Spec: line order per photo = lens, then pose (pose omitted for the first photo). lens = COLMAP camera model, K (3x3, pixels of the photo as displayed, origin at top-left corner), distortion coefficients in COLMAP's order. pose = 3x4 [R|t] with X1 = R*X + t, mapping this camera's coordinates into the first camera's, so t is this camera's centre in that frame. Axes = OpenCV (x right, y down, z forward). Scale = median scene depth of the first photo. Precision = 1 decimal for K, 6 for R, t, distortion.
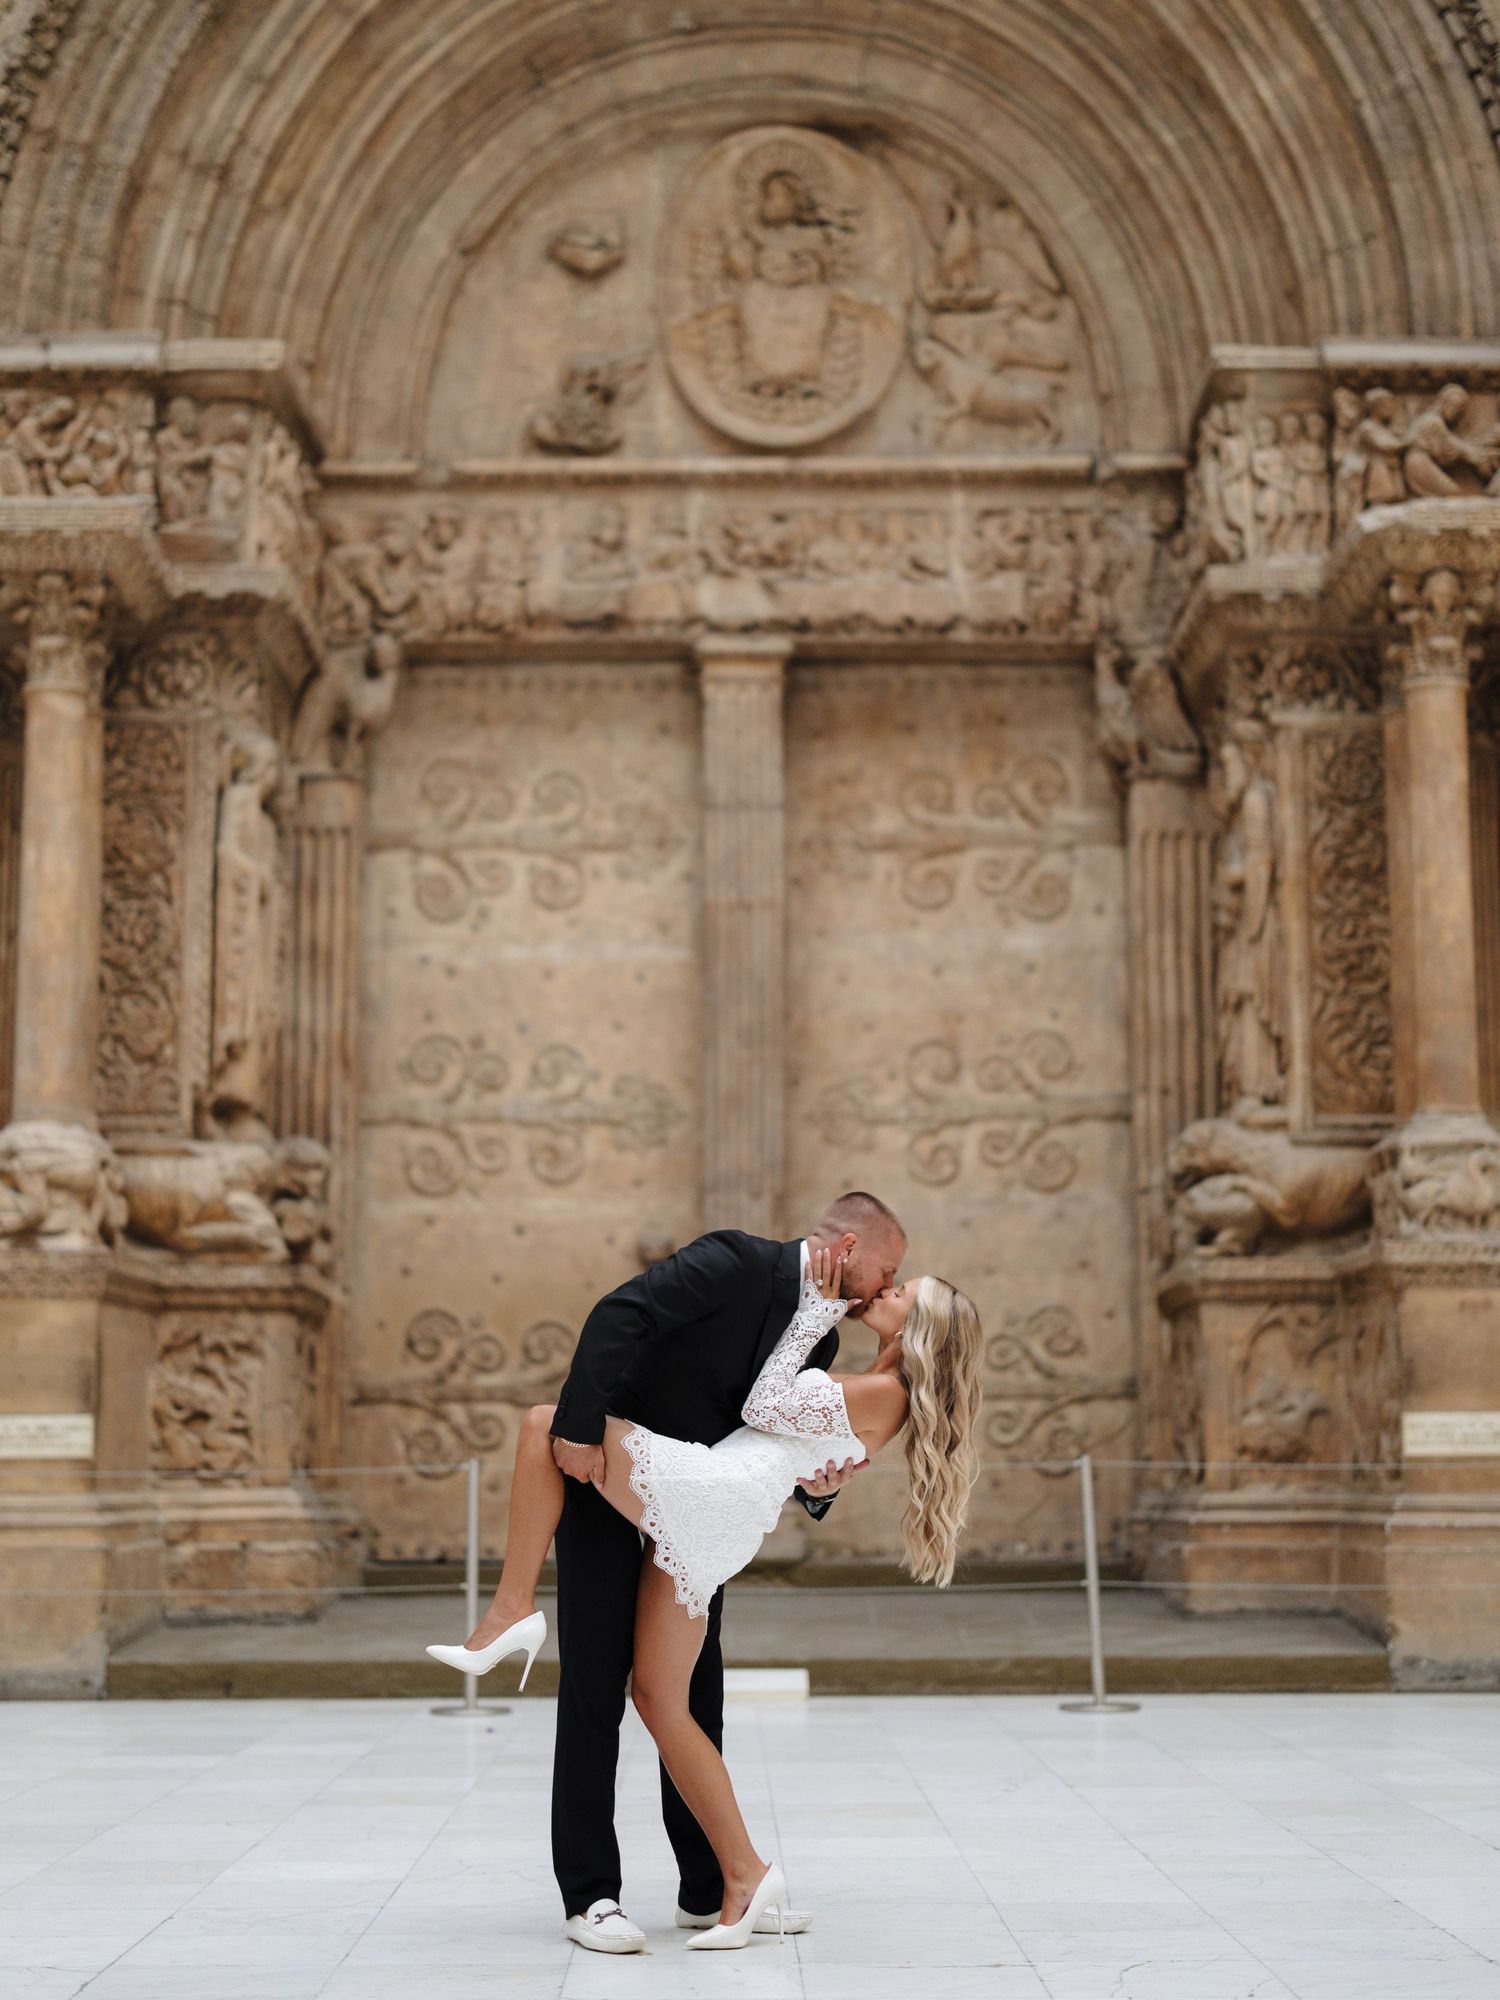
lens RADIAL K [[2799.6, 0, 681.2], [0, 2799.6, 999.5], [0, 0, 1]] dist [-0.002732, -0.003419]
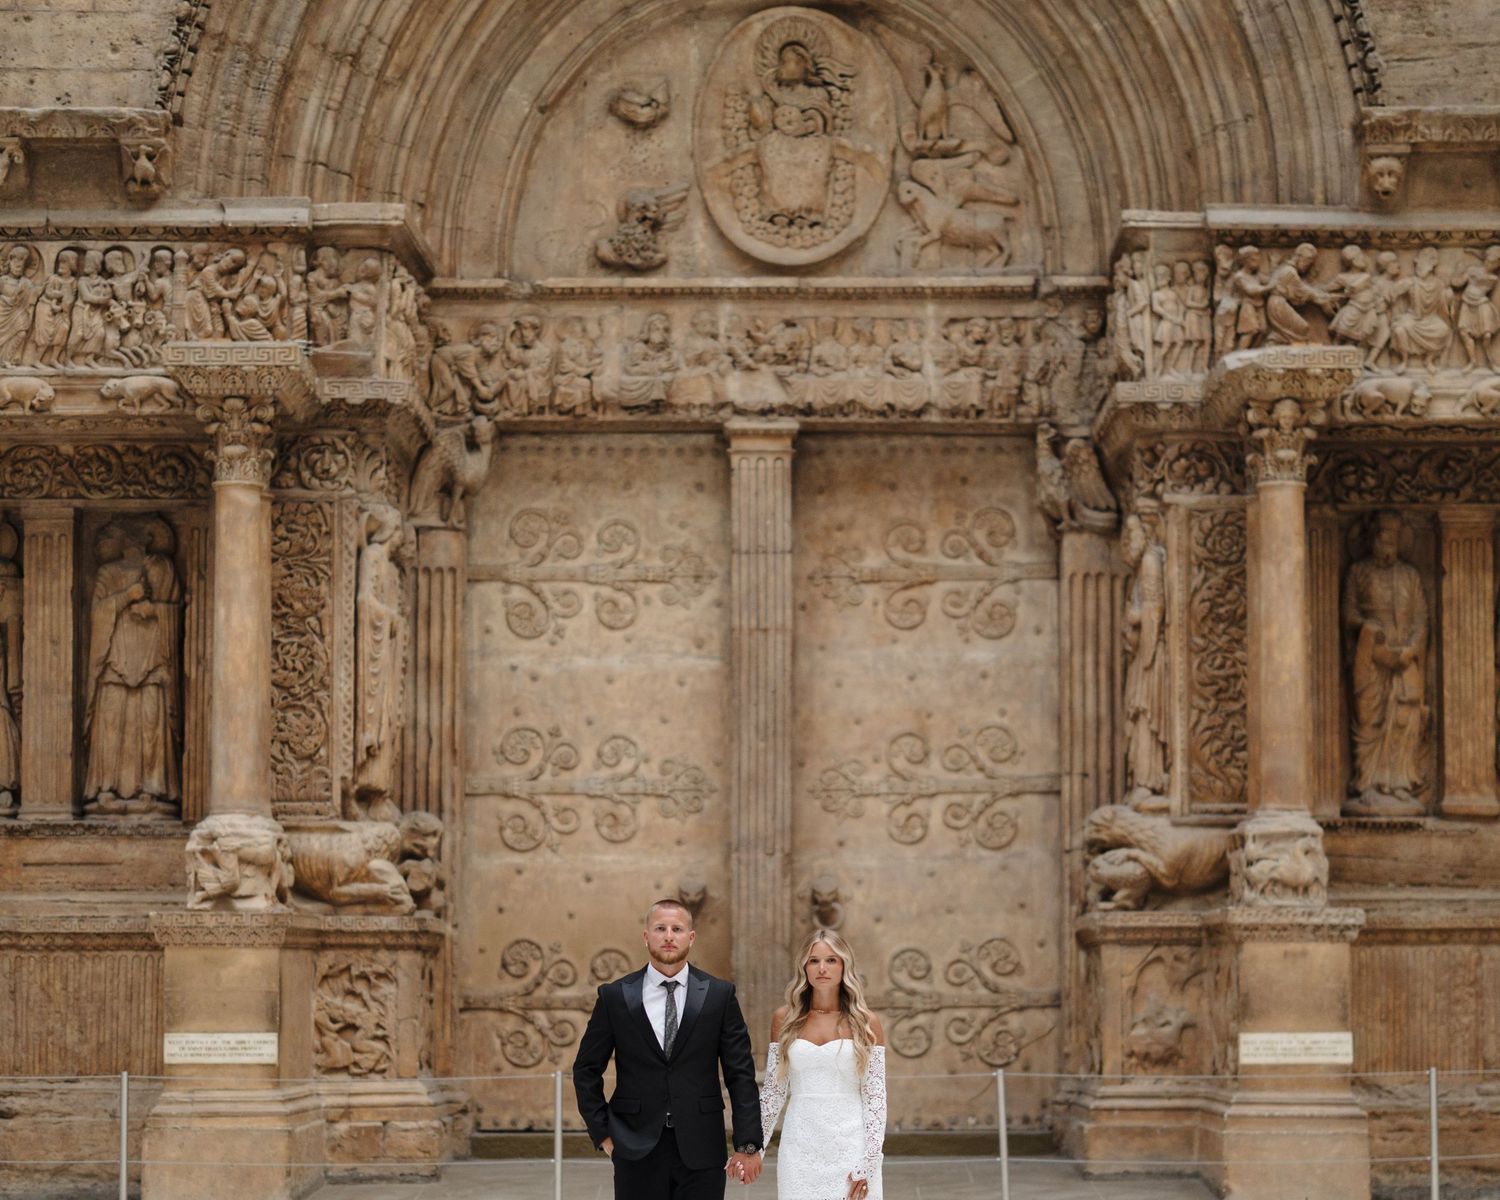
lens RADIAL K [[3326.2, 0, 750.0], [0, 3326.2, 600.0], [0, 0, 1]] dist [-0.020924, 0.002475]
pose [[0.999998, 0.001658, 0.000917, 0.015787], [-0.001722, 0.997185, 0.074956, -0.163172], [-0.000790, -0.074957, 0.997186, -0.531813]]
